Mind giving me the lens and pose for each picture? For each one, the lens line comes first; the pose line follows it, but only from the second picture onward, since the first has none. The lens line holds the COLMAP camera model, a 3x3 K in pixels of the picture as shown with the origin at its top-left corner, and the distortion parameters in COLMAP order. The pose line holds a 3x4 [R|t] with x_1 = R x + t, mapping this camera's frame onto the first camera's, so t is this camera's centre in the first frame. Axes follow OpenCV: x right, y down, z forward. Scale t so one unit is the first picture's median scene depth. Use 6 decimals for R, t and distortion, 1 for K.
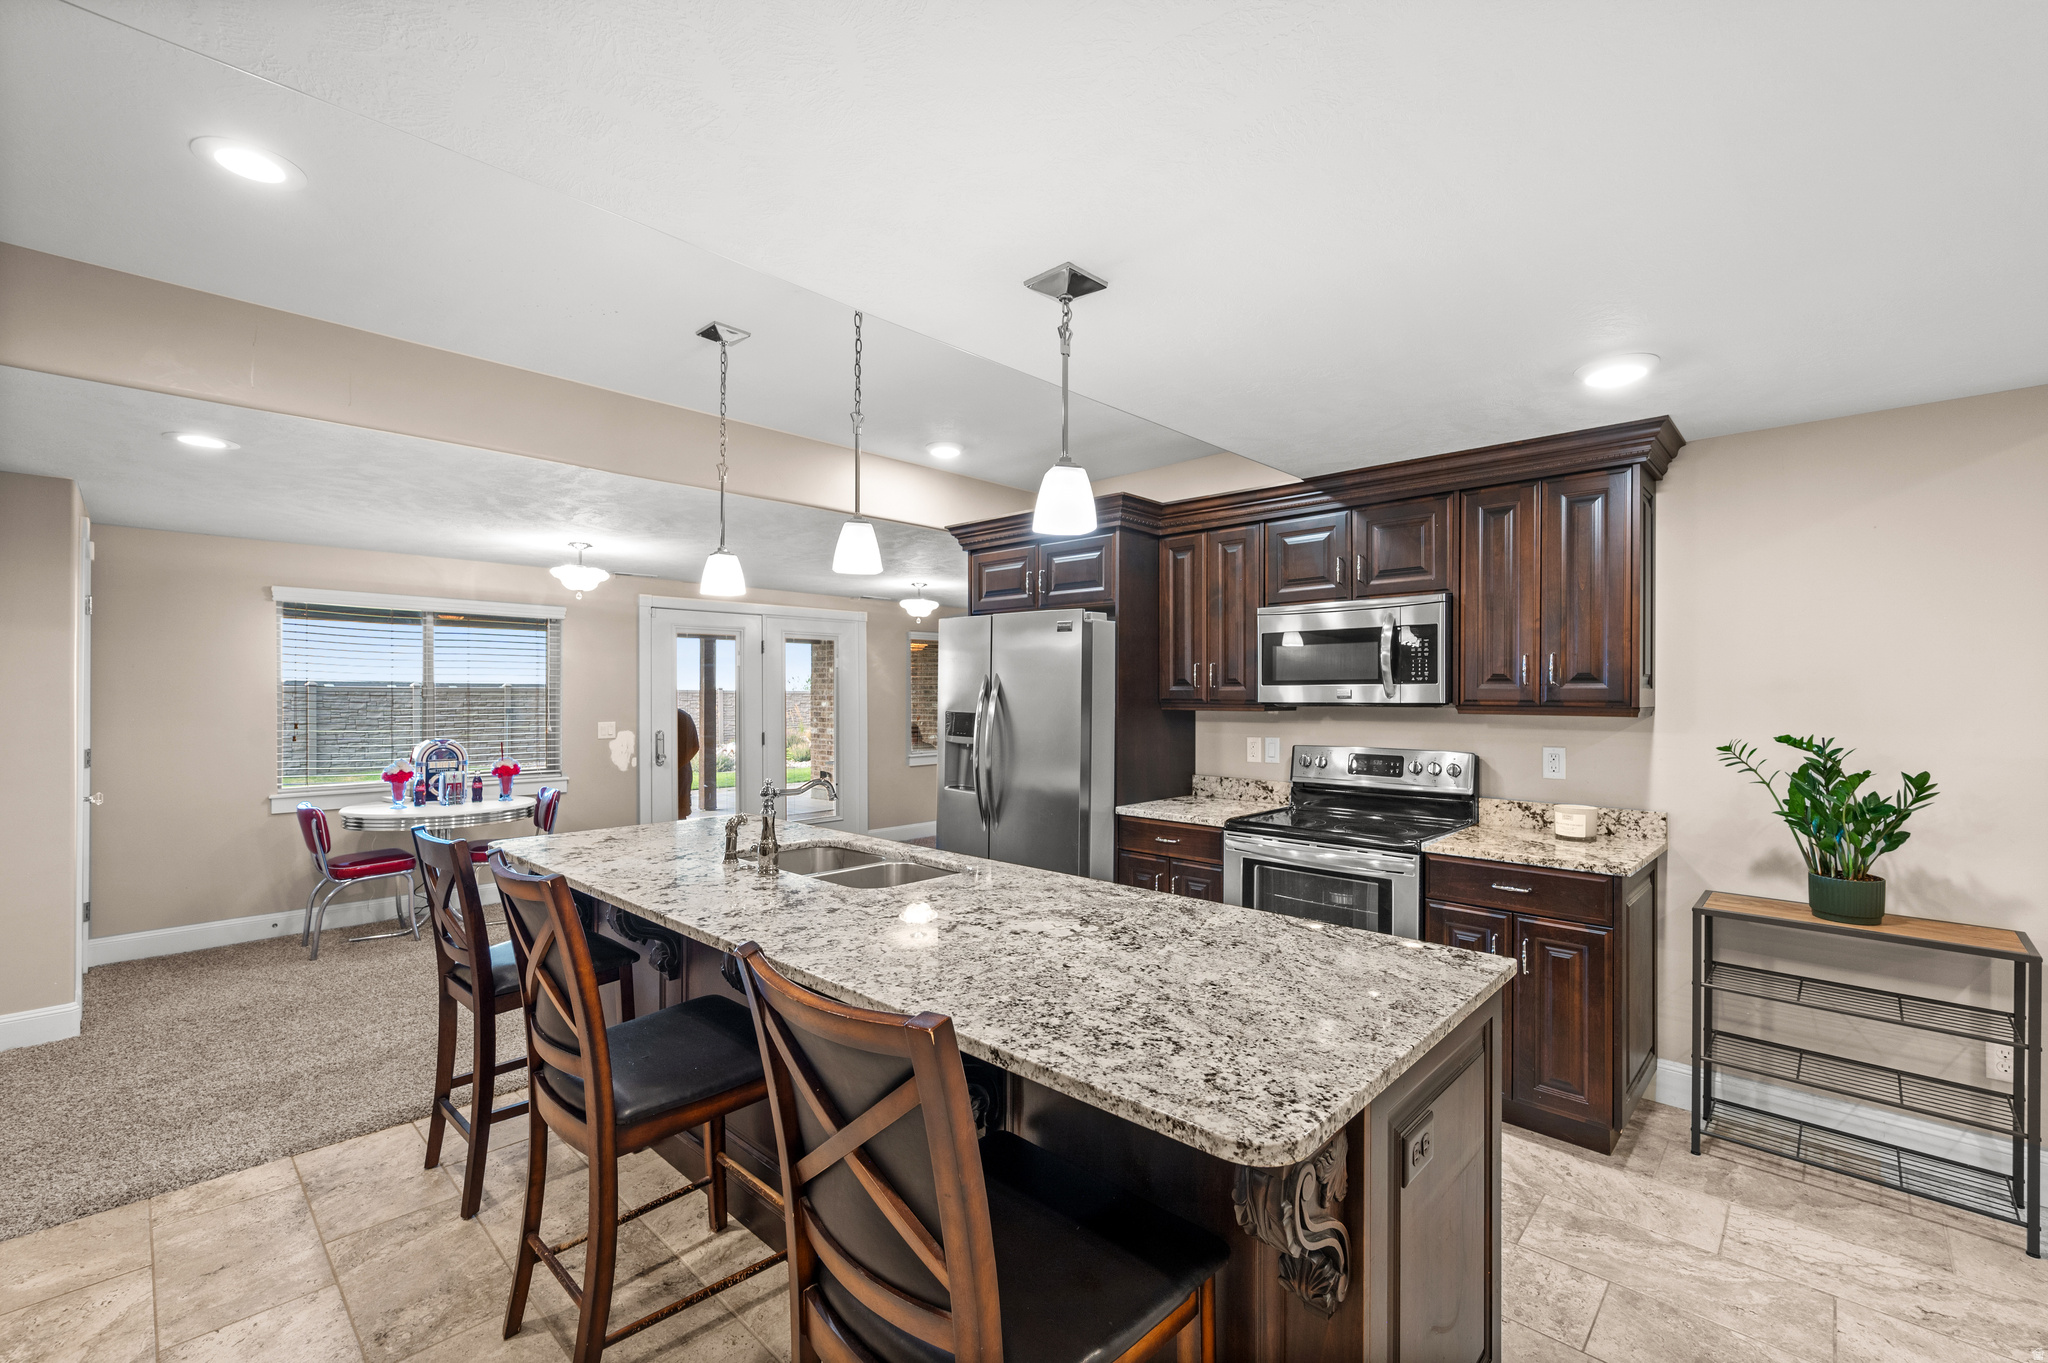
lens RADIAL K [[862.4, 0, 1027.0], [0, 862.4, 692.5], [0, 0, 1]] dist [0.000054, -0.000008]
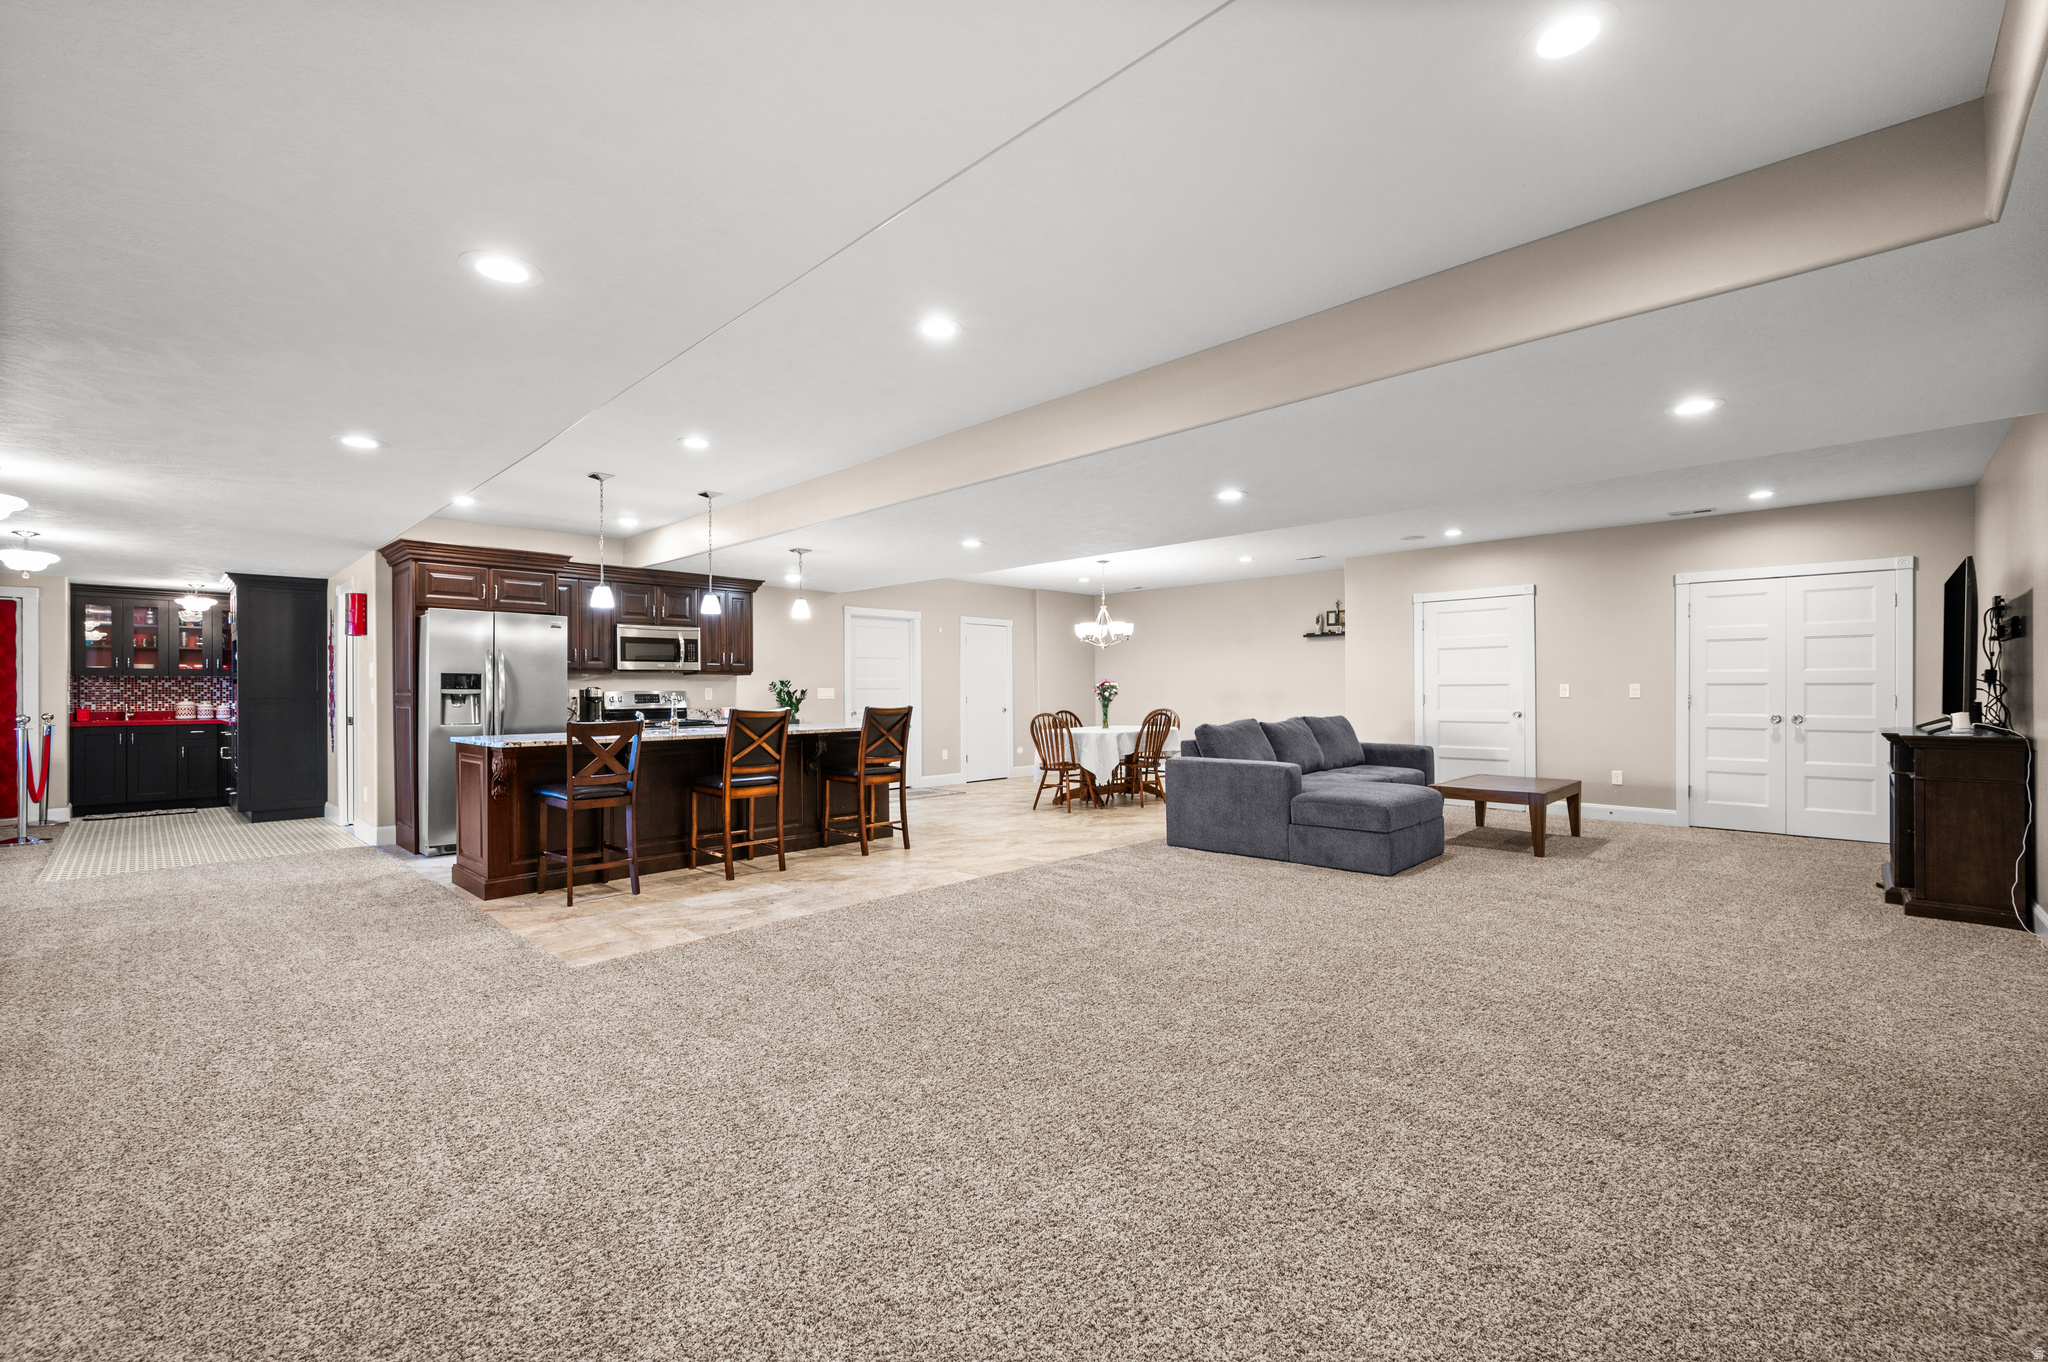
lens RADIAL K [[862.4, 0, 1027.0], [0, 862.4, 692.0], [0, 0, 1]] dist [0.000054, -0.000008]
pose [[0.022328, -0.000558, 0.999751, -2.042916], [0.002150, 0.999998, 0.000510, 0.077196], [-0.999748, 0.002138, 0.022329, -0.054364]]
